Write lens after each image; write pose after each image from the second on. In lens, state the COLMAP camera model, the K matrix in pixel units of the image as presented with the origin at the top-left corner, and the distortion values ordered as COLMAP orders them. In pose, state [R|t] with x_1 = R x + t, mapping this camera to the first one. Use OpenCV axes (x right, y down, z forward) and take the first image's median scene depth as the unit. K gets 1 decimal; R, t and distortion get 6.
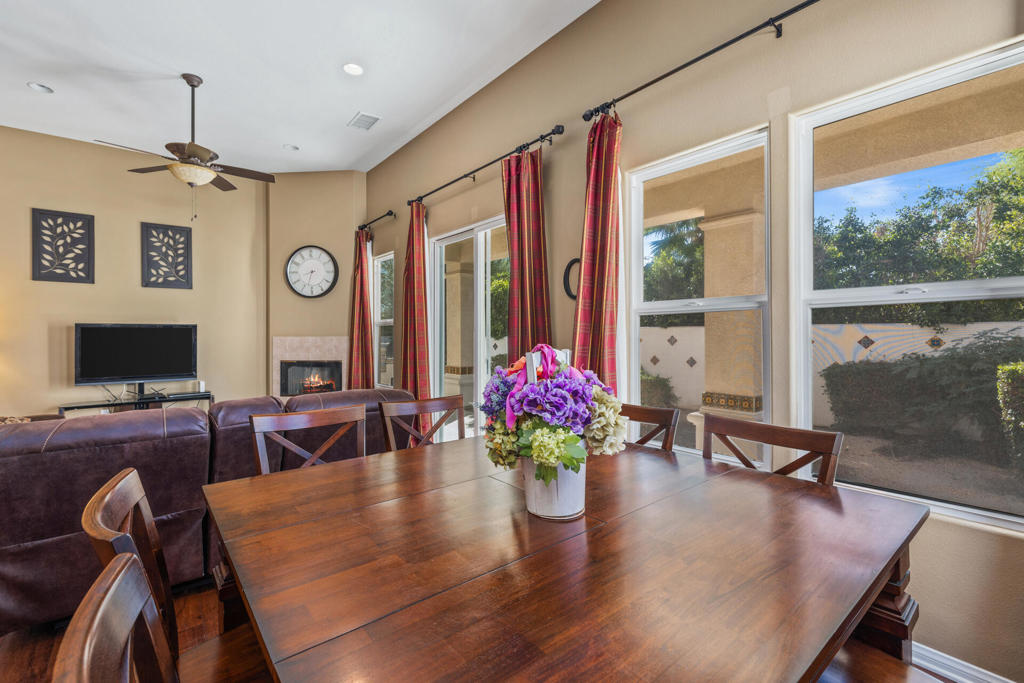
lens RADIAL K [[438.4, 0, 476.1], [0, 438.4, 333.4], [0, 0, 1]] dist [-0.000517, 0.000322]
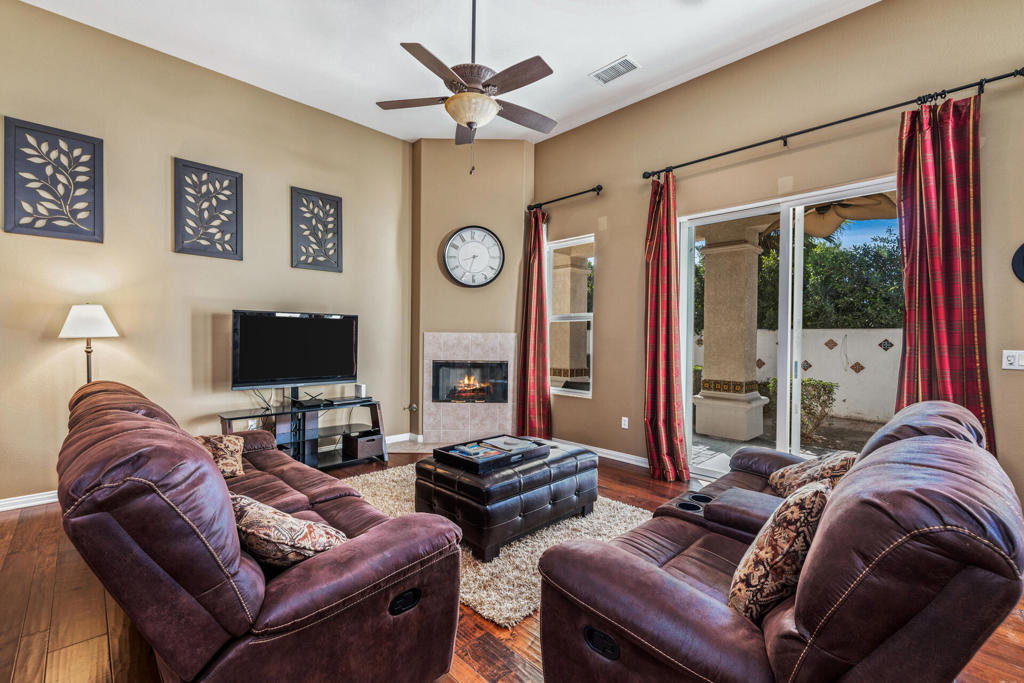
lens RADIAL K [[438.4, 0, 513.4], [0, 438.4, 339.8], [0, 0, 1]] dist [-0.000517, 0.000322]
pose [[0.996472, 0.016643, 0.082261, -0.415648], [-0.017710, 0.999768, 0.012257, 0.010076], [-0.082038, -0.013671, 0.996535, 0.160291]]
